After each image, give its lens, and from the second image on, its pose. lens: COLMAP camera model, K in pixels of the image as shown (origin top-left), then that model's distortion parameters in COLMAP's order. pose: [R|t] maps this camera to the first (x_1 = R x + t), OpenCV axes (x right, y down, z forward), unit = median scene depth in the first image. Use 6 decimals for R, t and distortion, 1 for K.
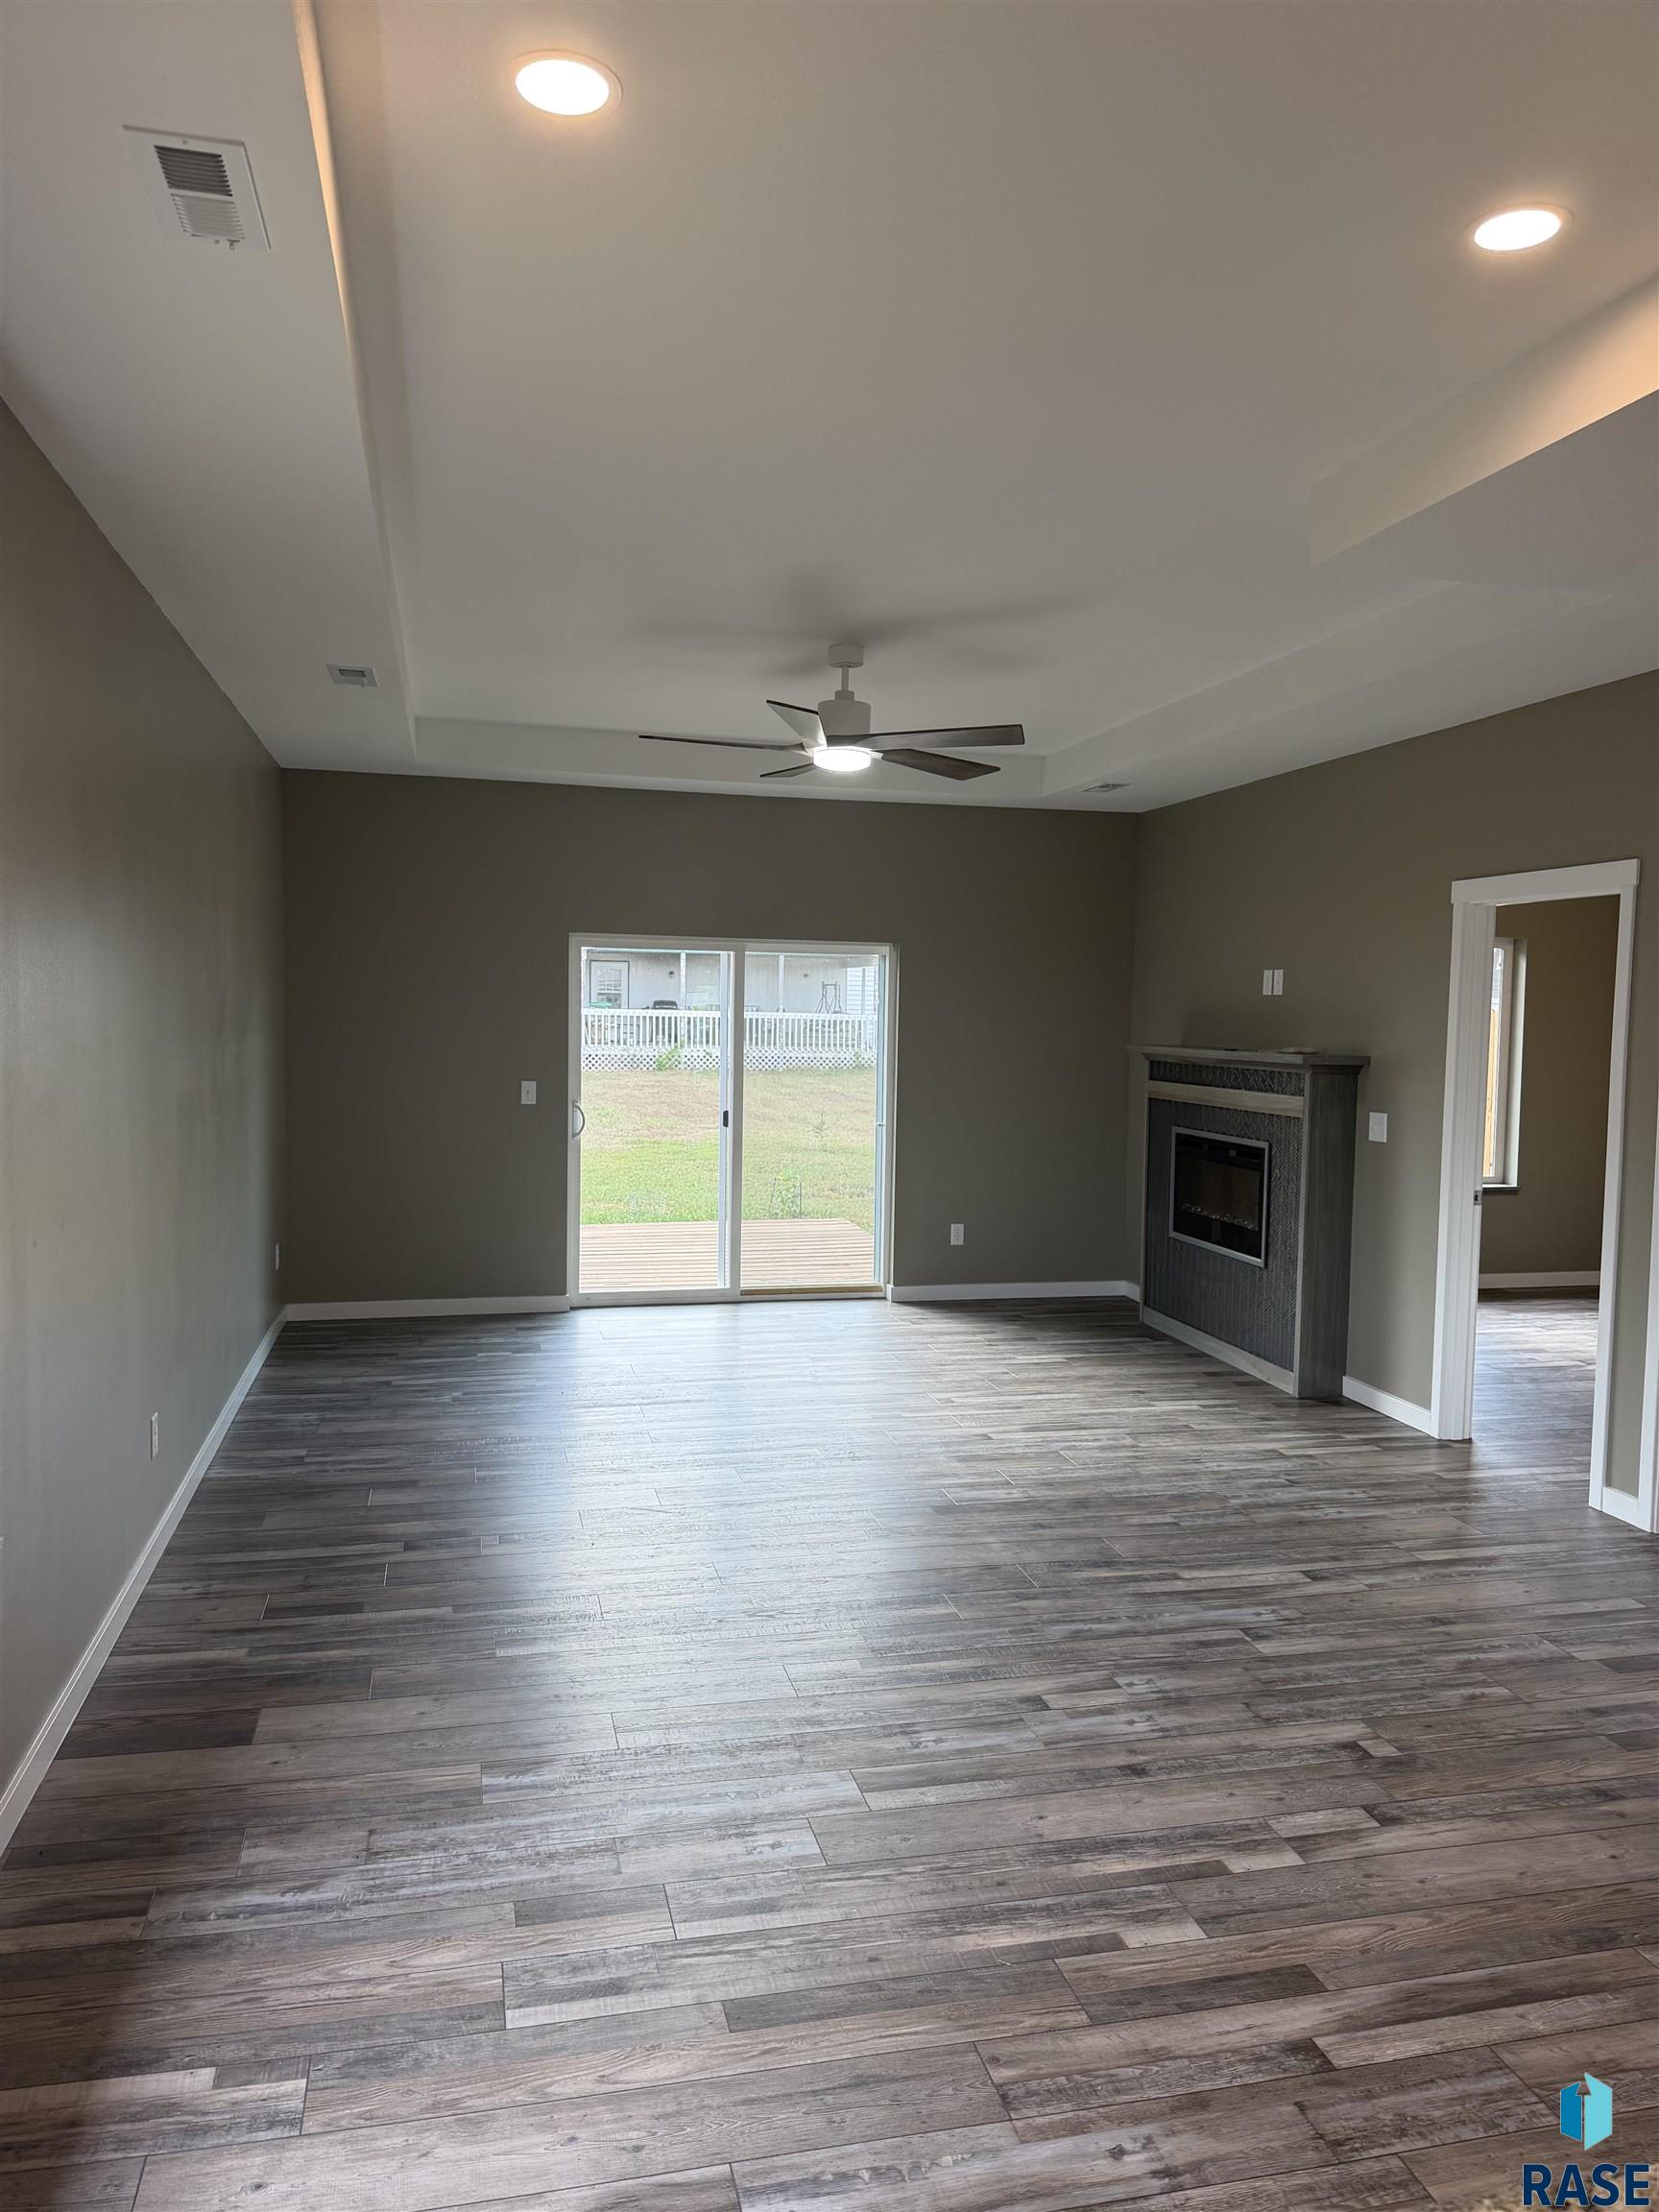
lens RADIAL K [[1561.0, 0, 829.5], [0, 1561.0, 1106.0], [0, 0, 1]] dist [0.029351, -0.028325]
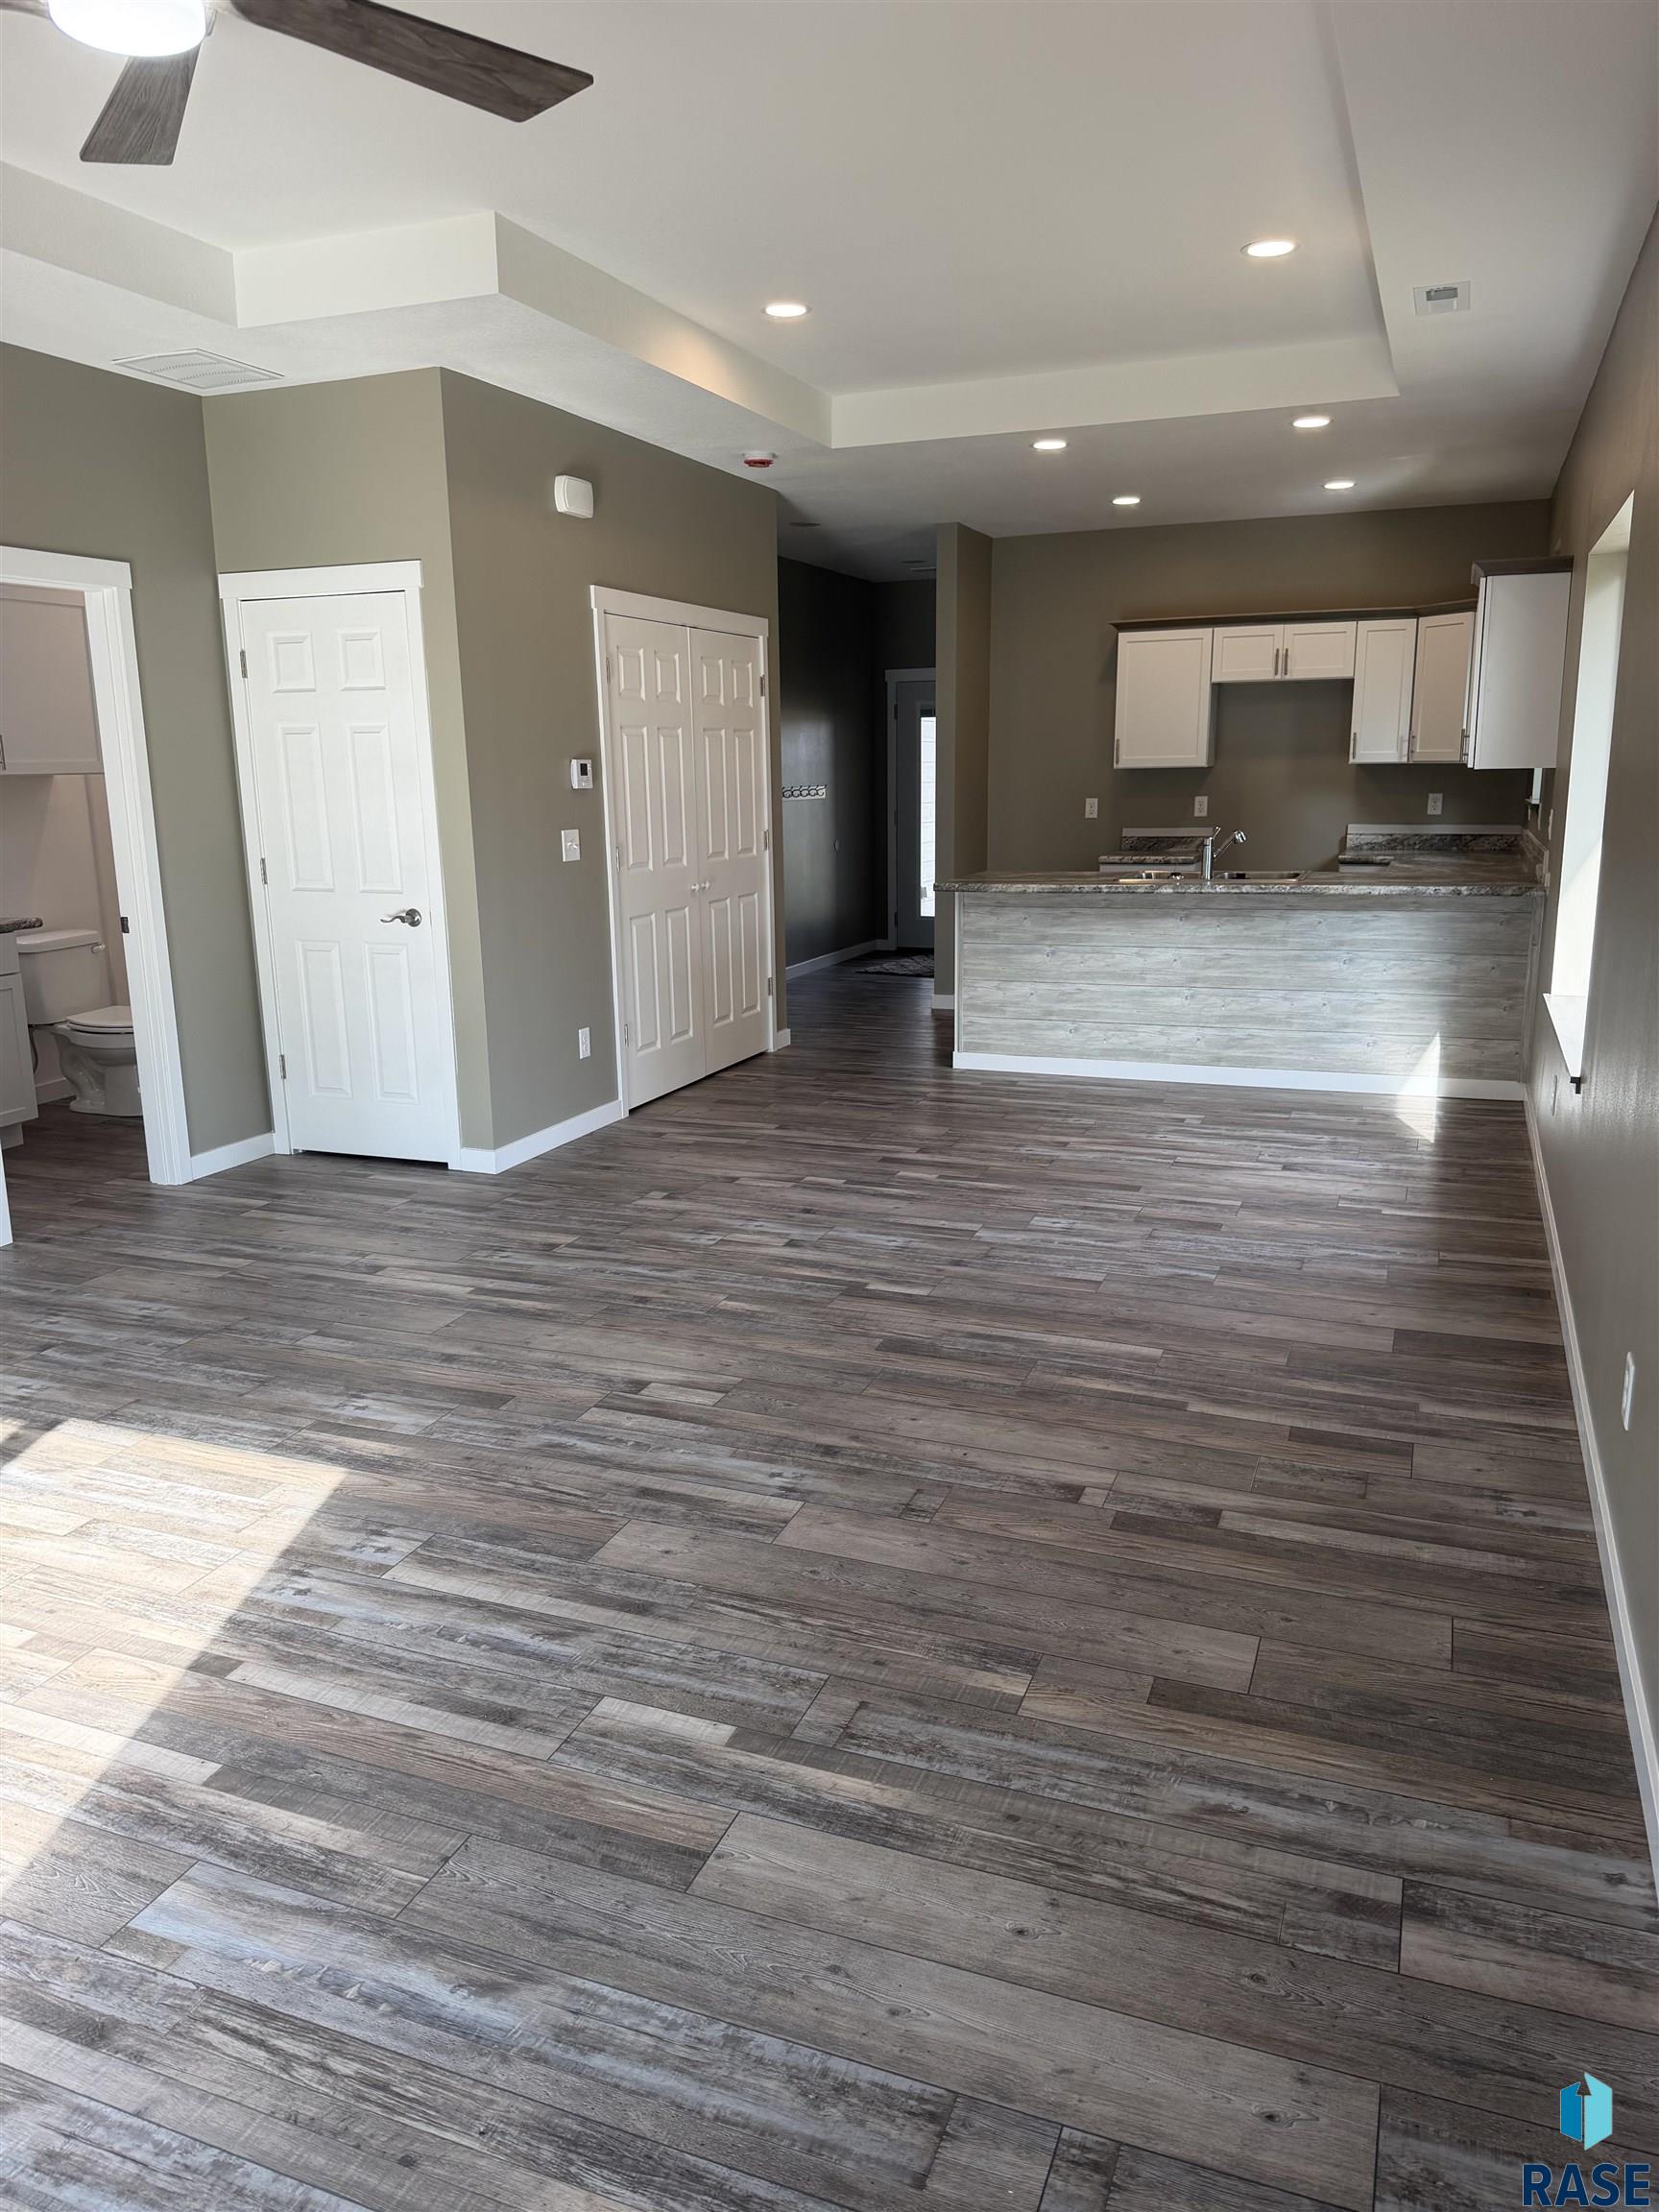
lens RADIAL K [[1541.9, 0, 823.0], [0, 1541.9, 1108.2], [0, 0, 1]] dist [0.130957, -0.246682]
pose [[-0.818411, -0.132126, 0.559237, -0.500791], [0.037689, 0.958769, 0.281675, -0.081201], [-0.573396, 0.251603, -0.779688, 1.631587]]
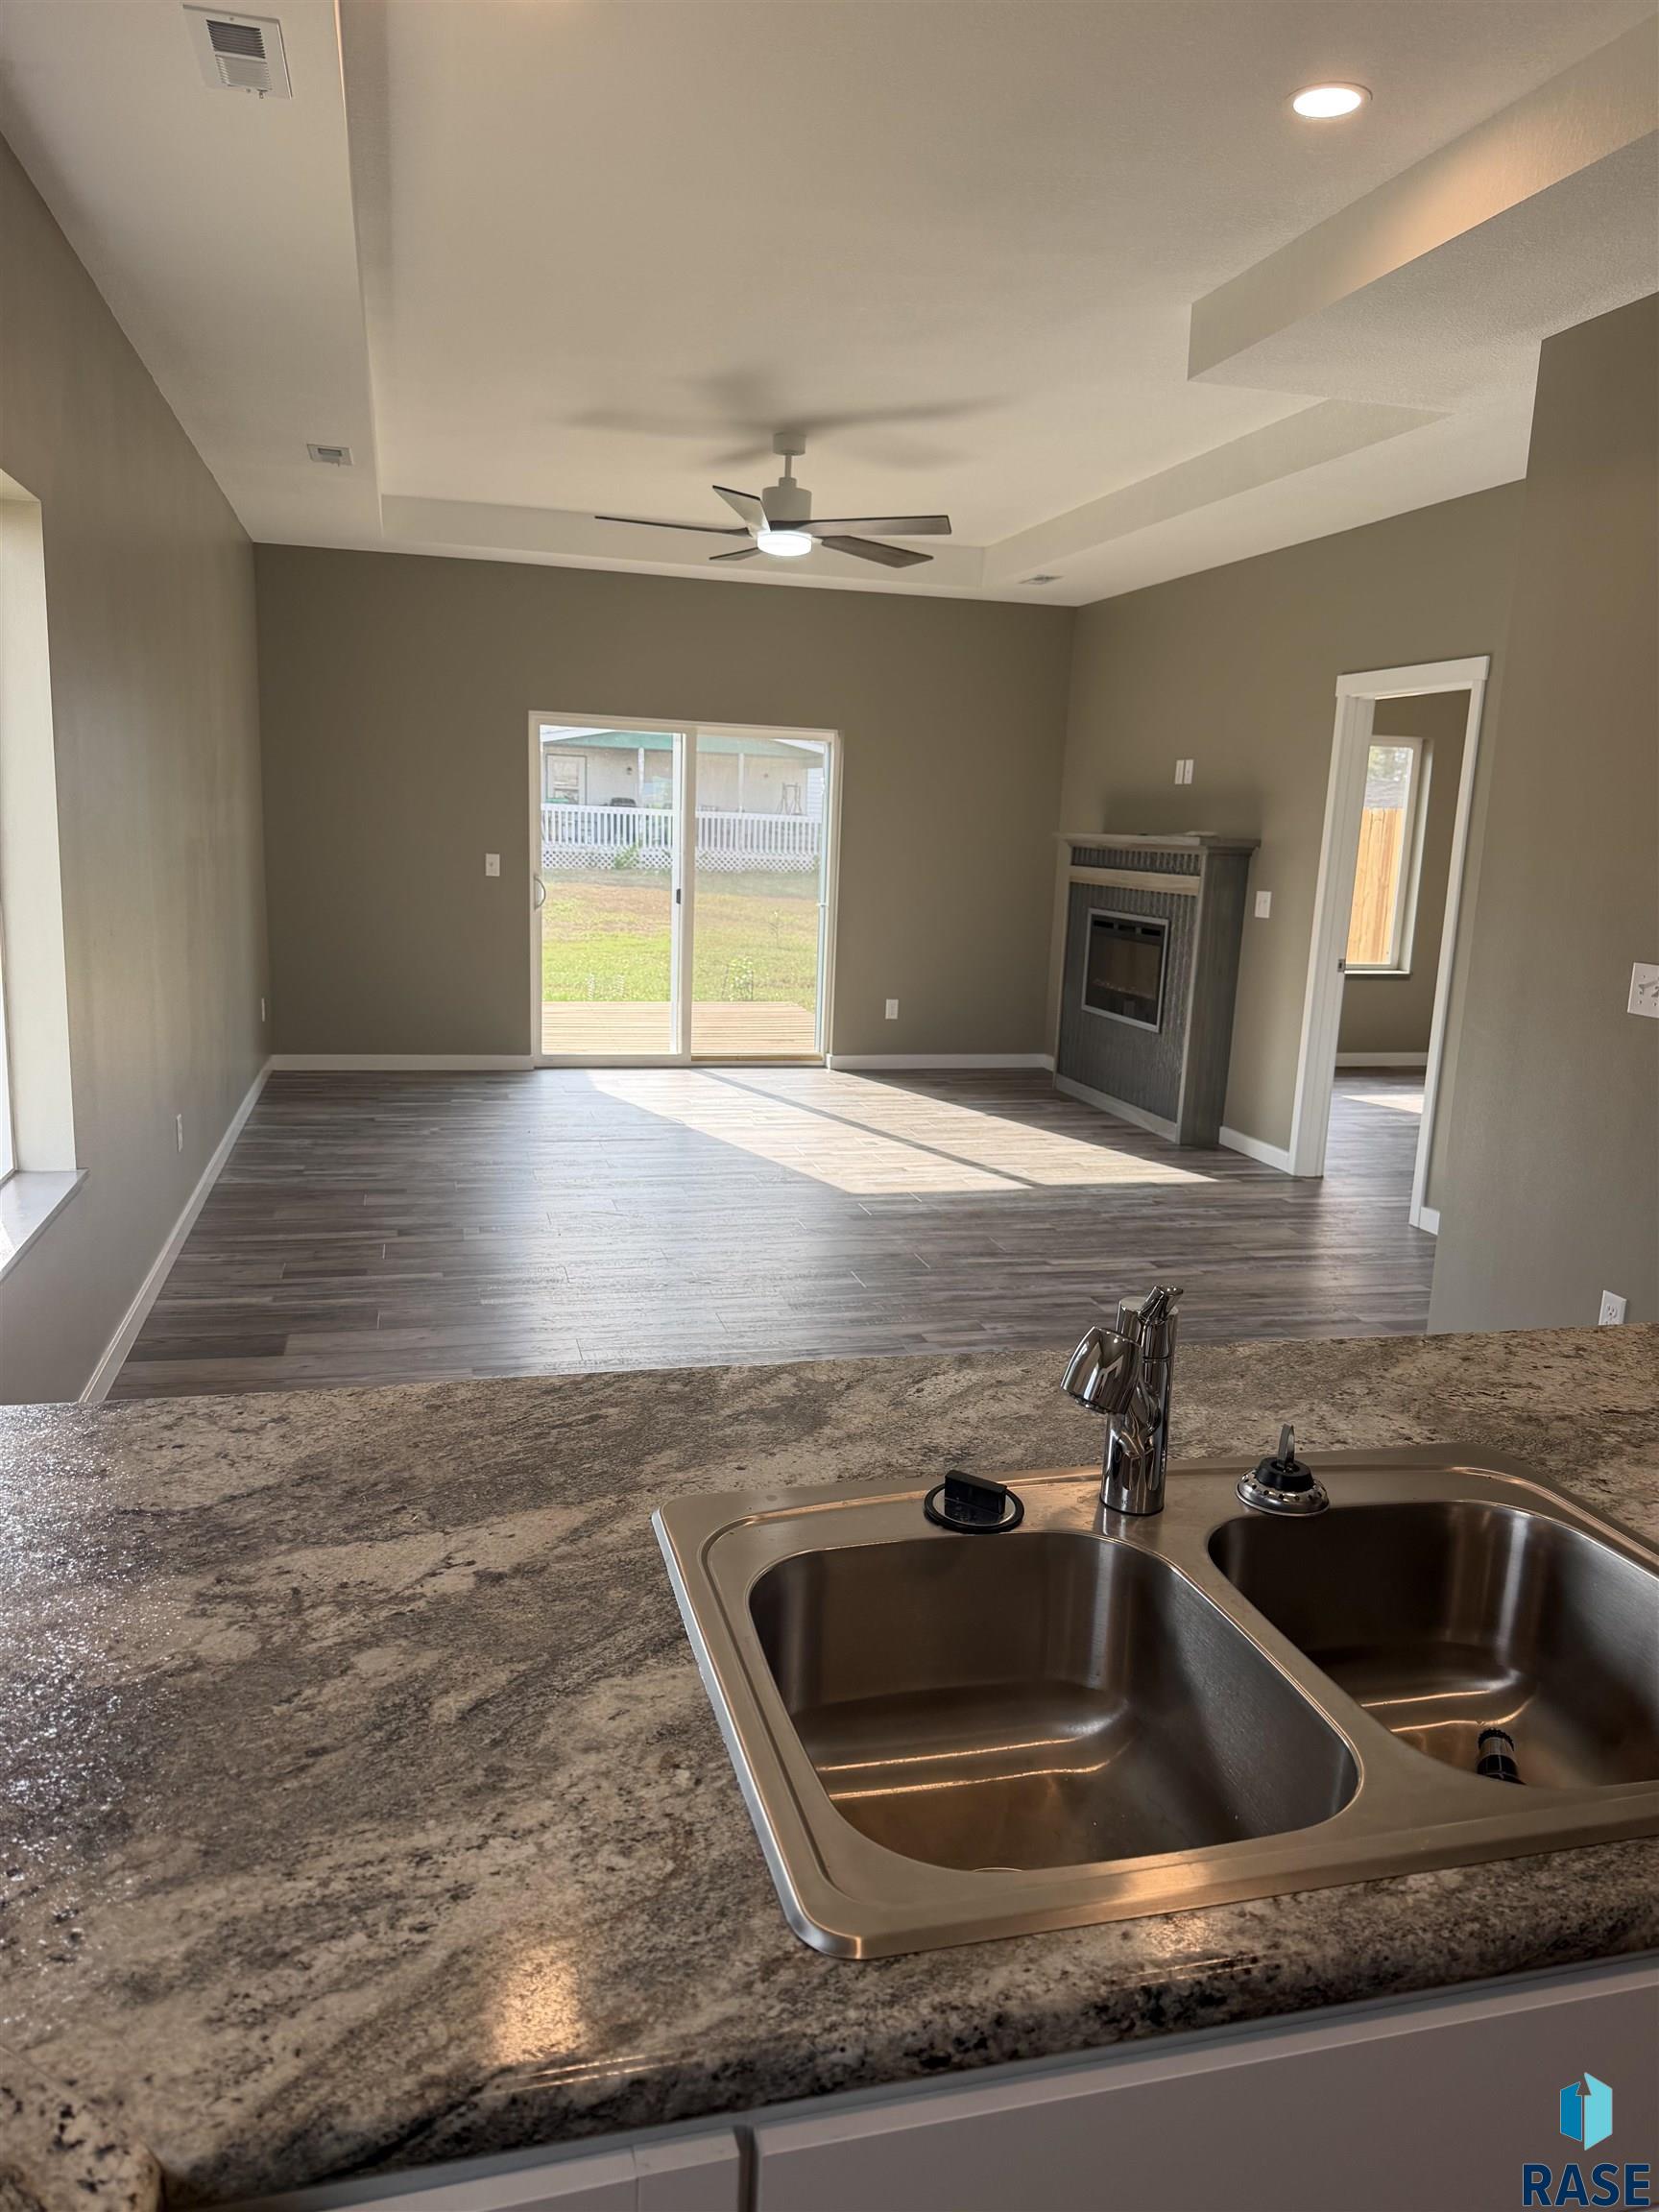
lens RADIAL K [[1558.7, 0, 840.6], [0, 1558.7, 1136.3], [0, 0, 1]] dist [0.080474, -0.085966]
pose [[0.999331, 0.014478, 0.033575, 0.021837], [-0.019015, 0.990111, 0.138990, 0.039974], [-0.031231, -0.139535, 0.989724, -0.174120]]
